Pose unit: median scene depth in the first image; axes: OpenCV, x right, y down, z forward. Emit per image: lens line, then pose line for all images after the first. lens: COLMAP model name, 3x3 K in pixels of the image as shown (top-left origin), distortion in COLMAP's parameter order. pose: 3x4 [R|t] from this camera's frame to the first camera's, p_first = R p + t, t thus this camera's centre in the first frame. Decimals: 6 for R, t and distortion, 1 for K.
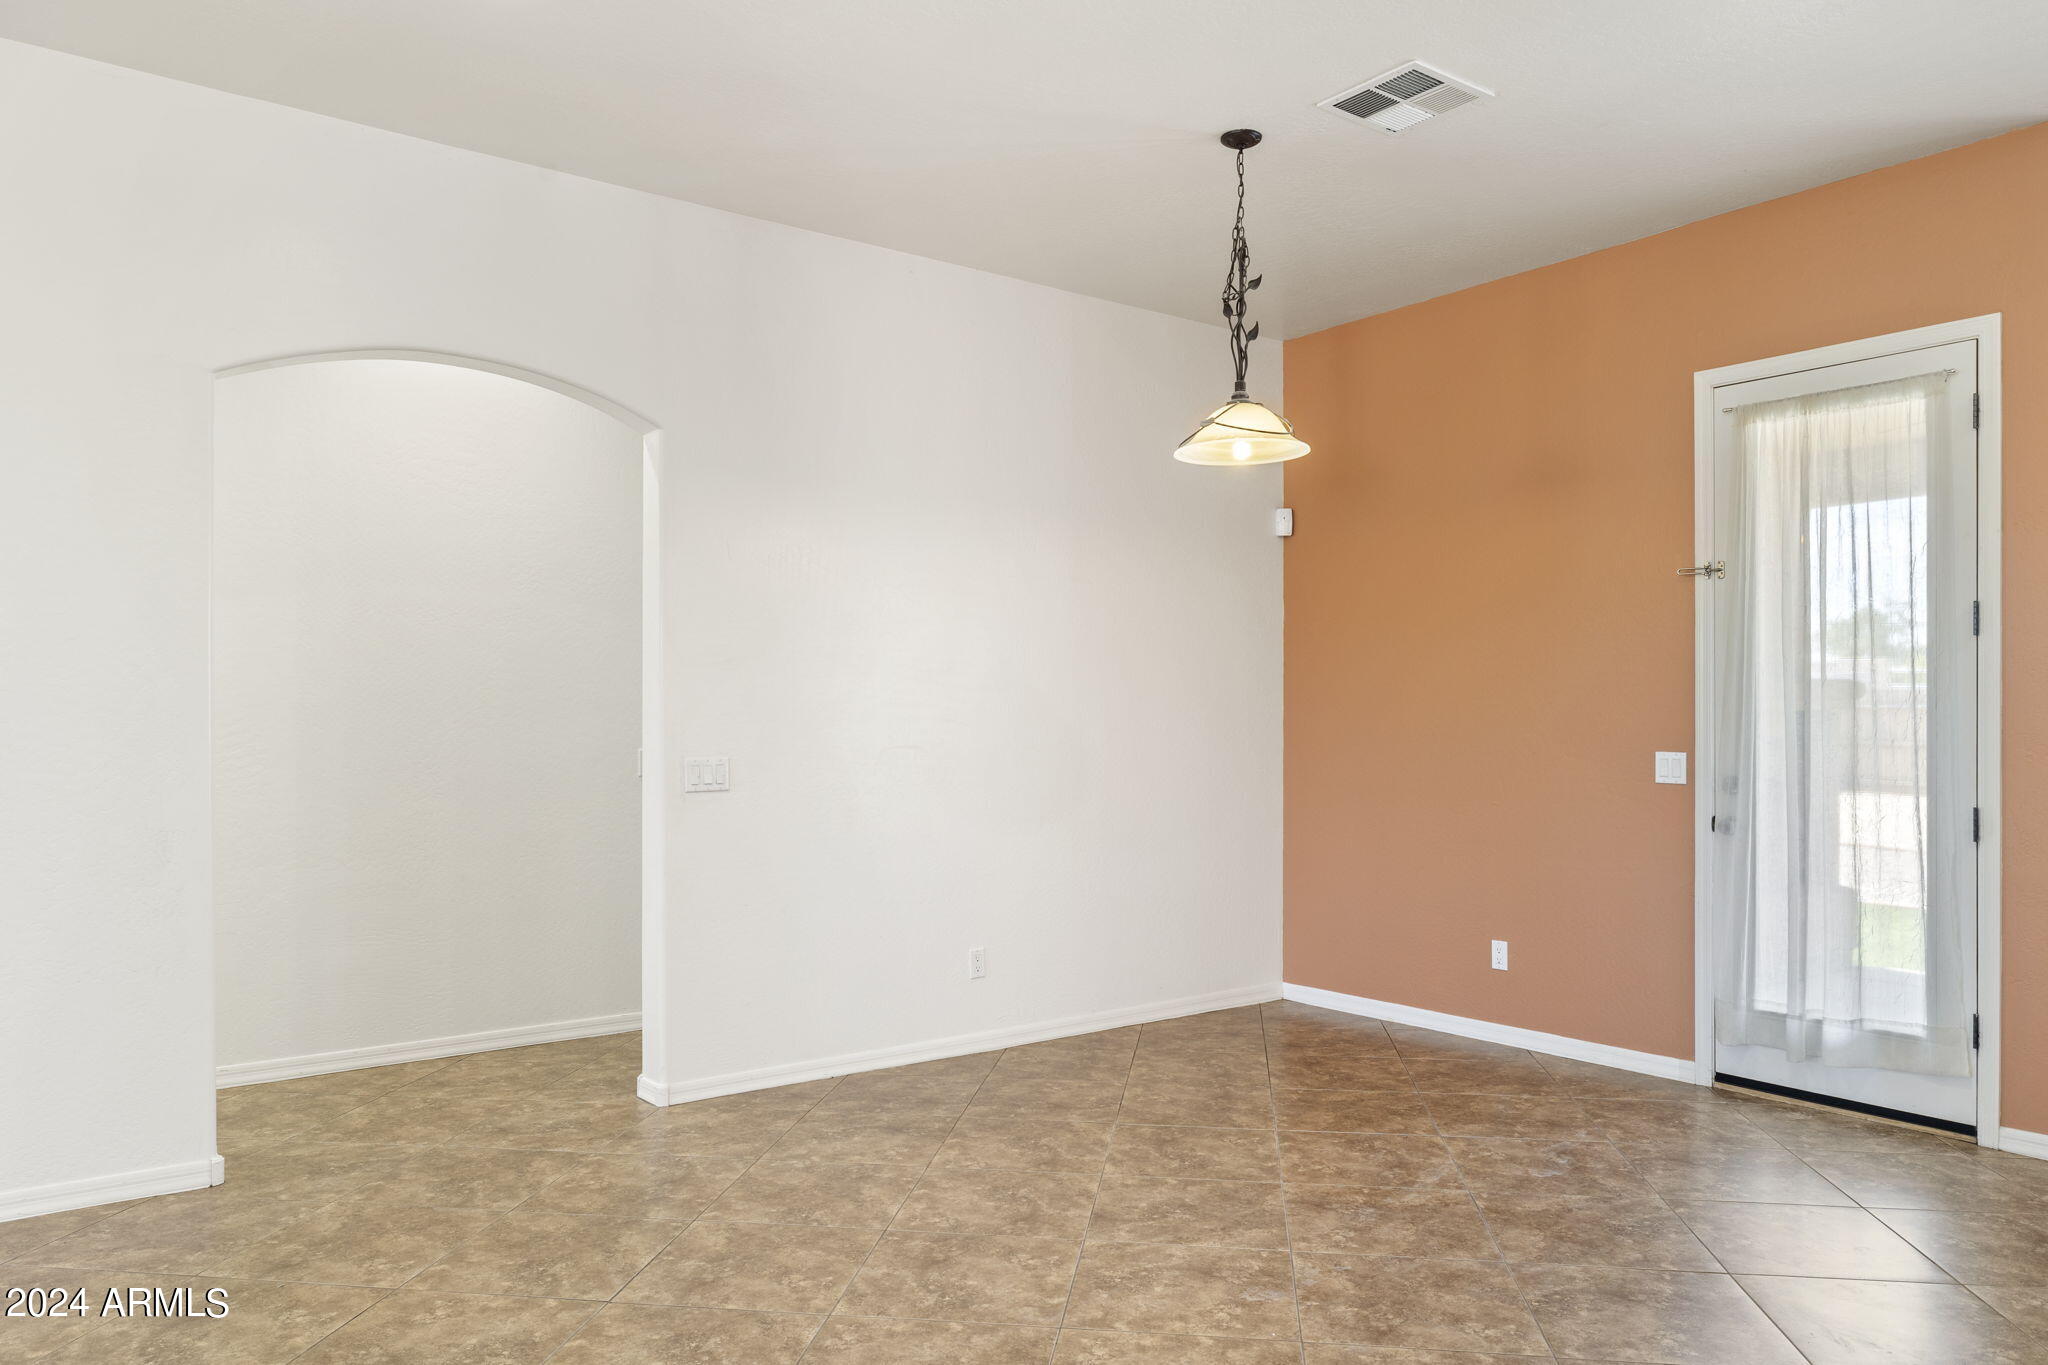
lens RADIAL K [[1364.6, 0, 1024.0], [0, 1364.6, 682.5], [0, 0, 1]] dist [0.000575, -0.000541]
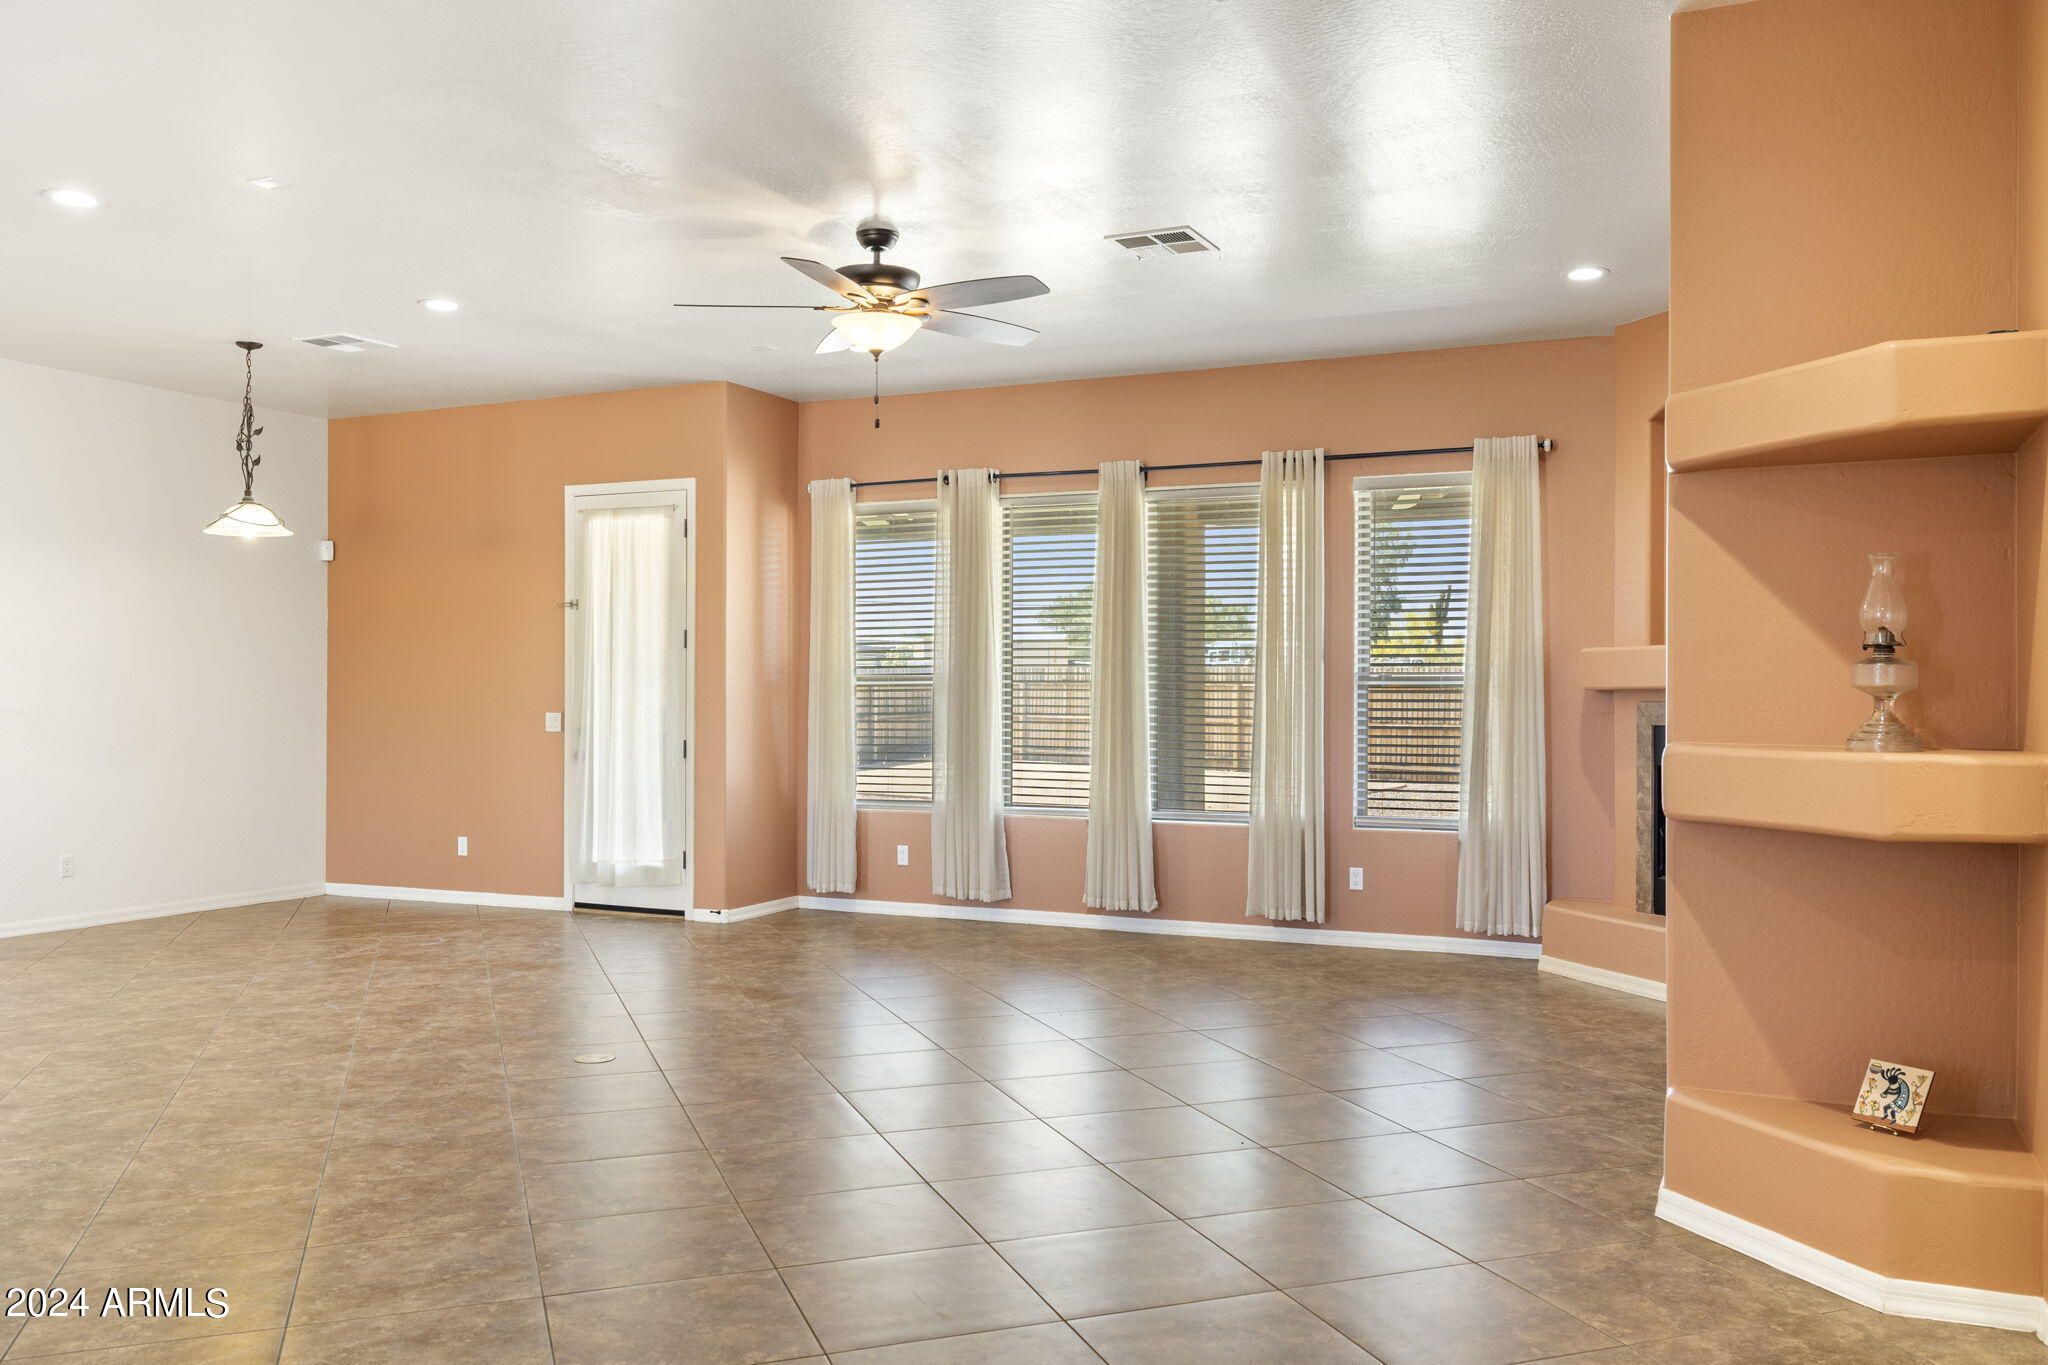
lens RADIAL K [[1620.3, 0, 1026.5], [0, 1620.3, 677.9], [0, 0, 1]] dist [0.000119, 0.000086]
pose [[0.883606, 0.004700, 0.468207, 0.070566], [-0.012802, 0.999818, 0.014125, -0.030325], [-0.468056, -0.018475, 0.883506, -1.159167]]
